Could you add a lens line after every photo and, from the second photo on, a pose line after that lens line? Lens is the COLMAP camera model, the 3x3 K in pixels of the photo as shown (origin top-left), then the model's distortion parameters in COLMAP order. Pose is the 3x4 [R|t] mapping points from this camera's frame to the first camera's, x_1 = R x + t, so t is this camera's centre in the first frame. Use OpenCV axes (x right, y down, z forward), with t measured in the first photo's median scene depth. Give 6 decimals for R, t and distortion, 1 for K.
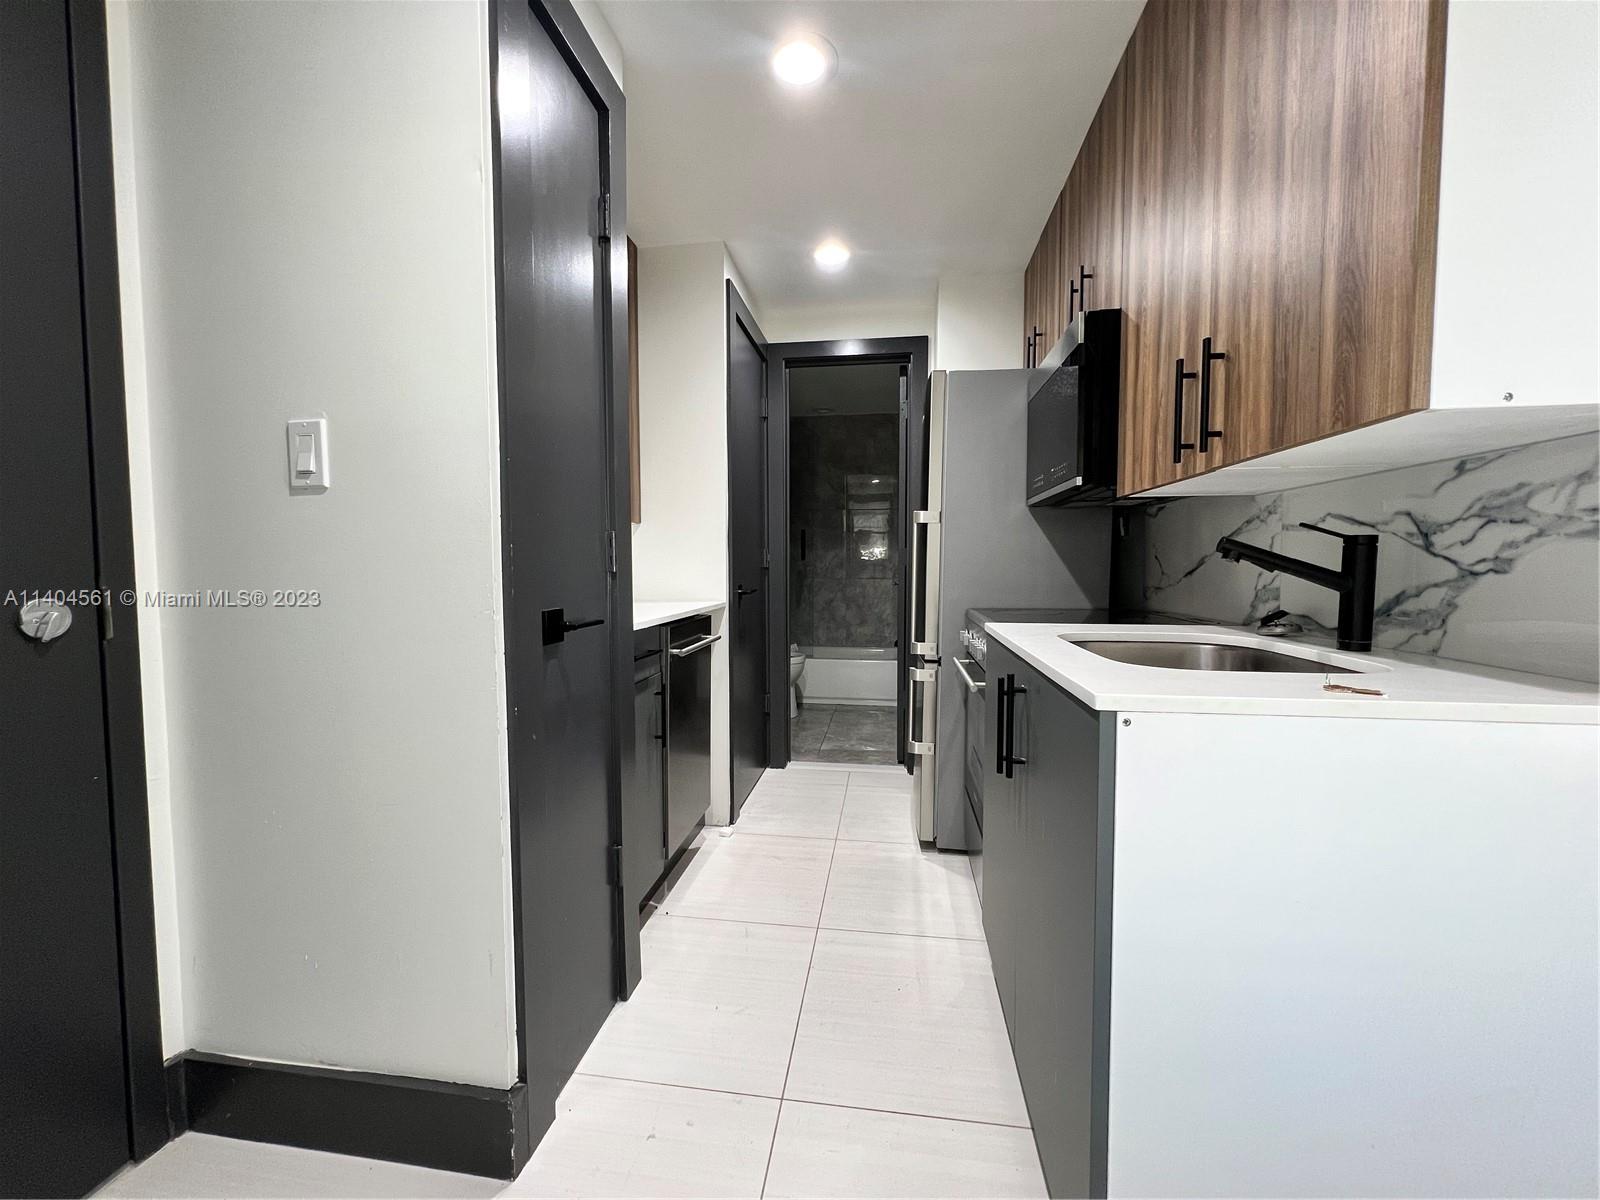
lens RADIAL K [[642.9, 0, 800.2], [0, 642.9, 597.2], [0, 0, 1]] dist [-0.000774, 0.000047]
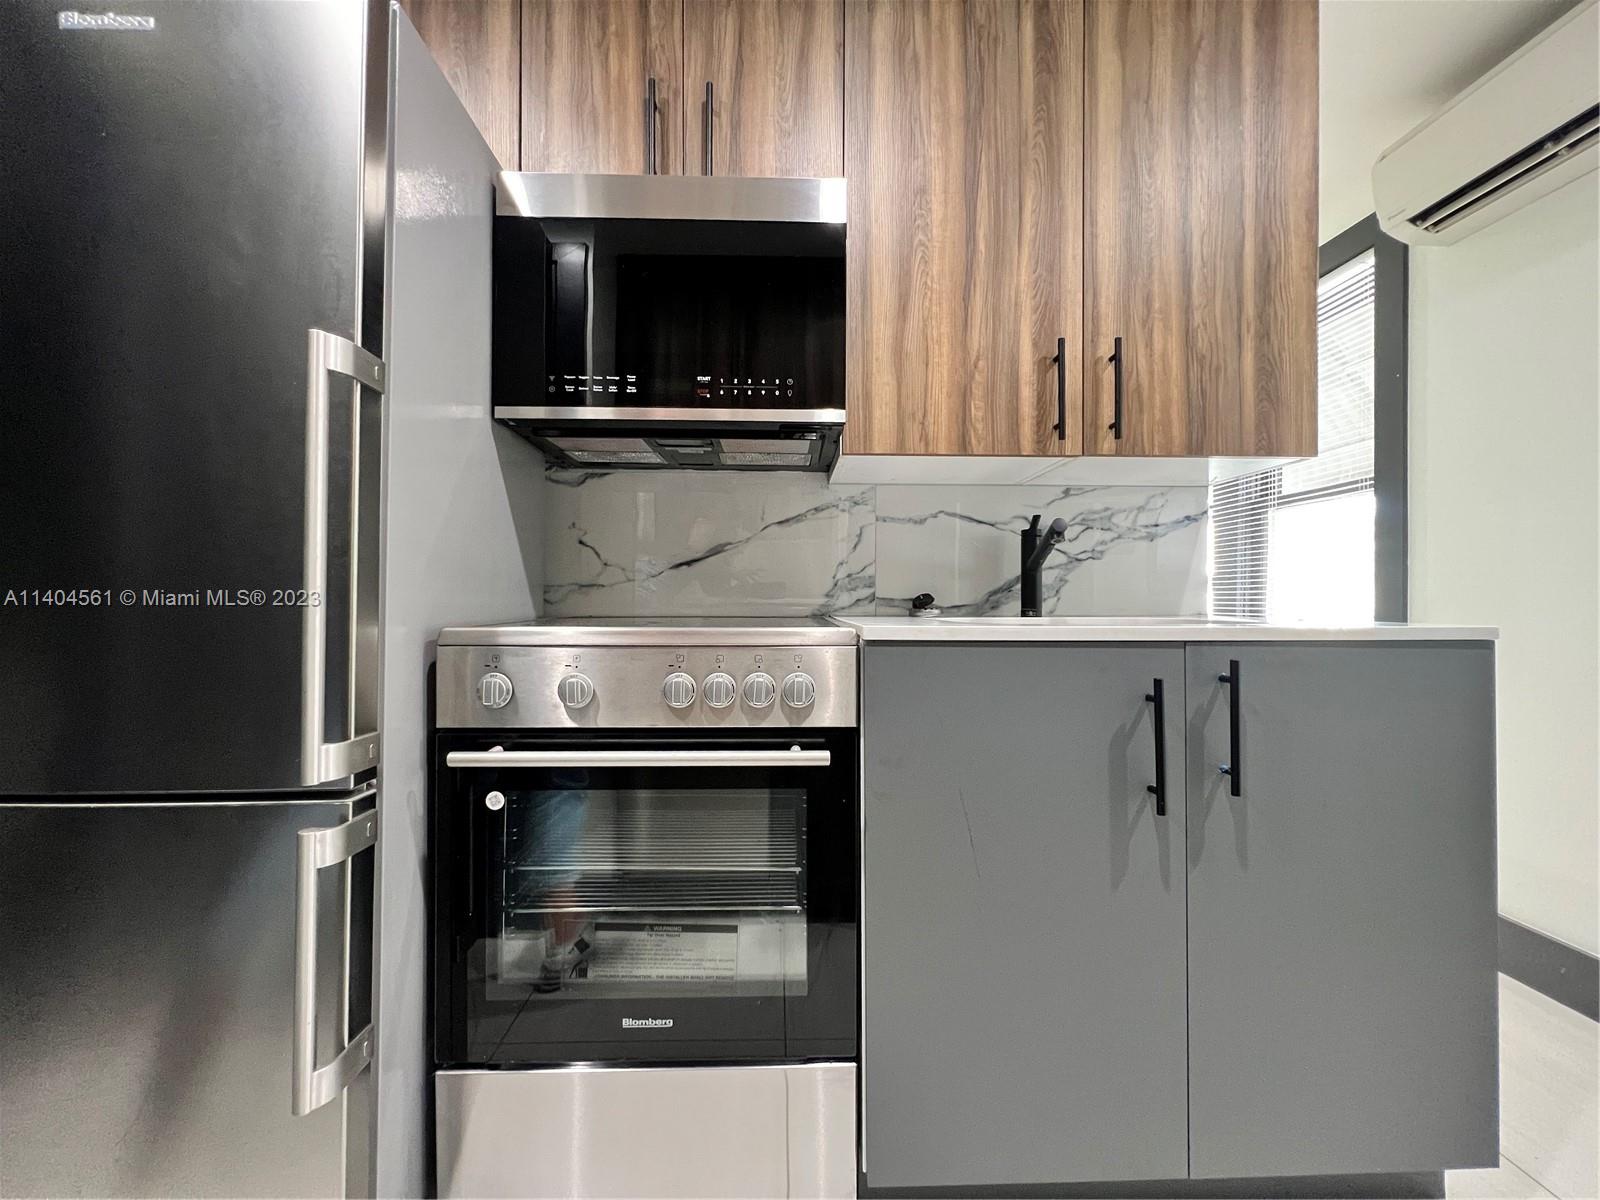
lens RADIAL K [[642.9, 0, 797.7], [0, 642.9, 598.4], [0, 0, 1]] dist [-0.000774, 0.000047]
pose [[-0.166864, 0.004888, 0.985968, -0.414489], [0.048371, 0.998824, 0.003234, 0.020116], [-0.984793, 0.048232, -0.166904, 1.963592]]
